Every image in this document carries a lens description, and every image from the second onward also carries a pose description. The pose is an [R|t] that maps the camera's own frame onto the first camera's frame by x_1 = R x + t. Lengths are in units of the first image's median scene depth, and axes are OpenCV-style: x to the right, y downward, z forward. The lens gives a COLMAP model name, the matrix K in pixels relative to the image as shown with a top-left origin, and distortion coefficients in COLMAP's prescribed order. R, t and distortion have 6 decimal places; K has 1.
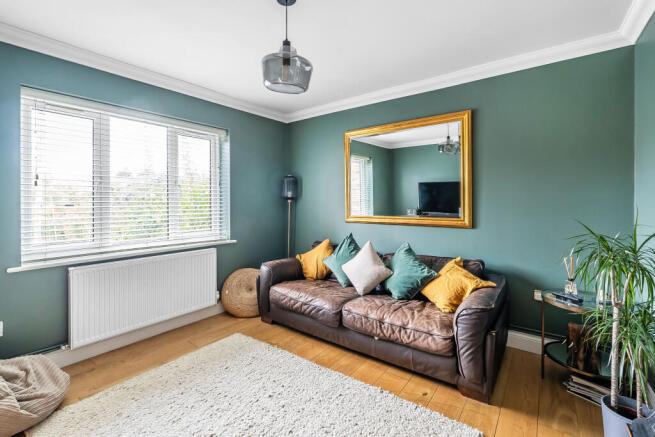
lens RADIAL K [[301.0, 0, 327.5], [0, 301.0, 218.5], [0, 0, 1]] dist [-0.000149, 0.000021]
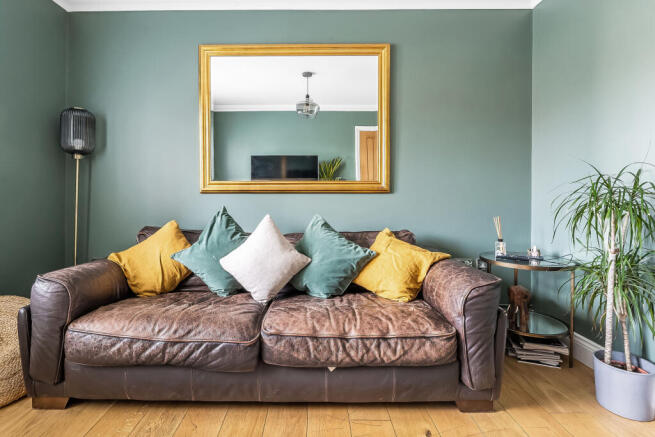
lens RADIAL K [[328.7, 0, 316.3], [0, 328.7, 203.4], [0, 0, 1]] dist [-0.001988, -0.000667]
pose [[0.796608, -0.013577, 0.604344, -0.212880], [0.031834, 0.999303, -0.019511, 0.073409], [-0.603658, 0.034781, 0.796484, 0.425650]]
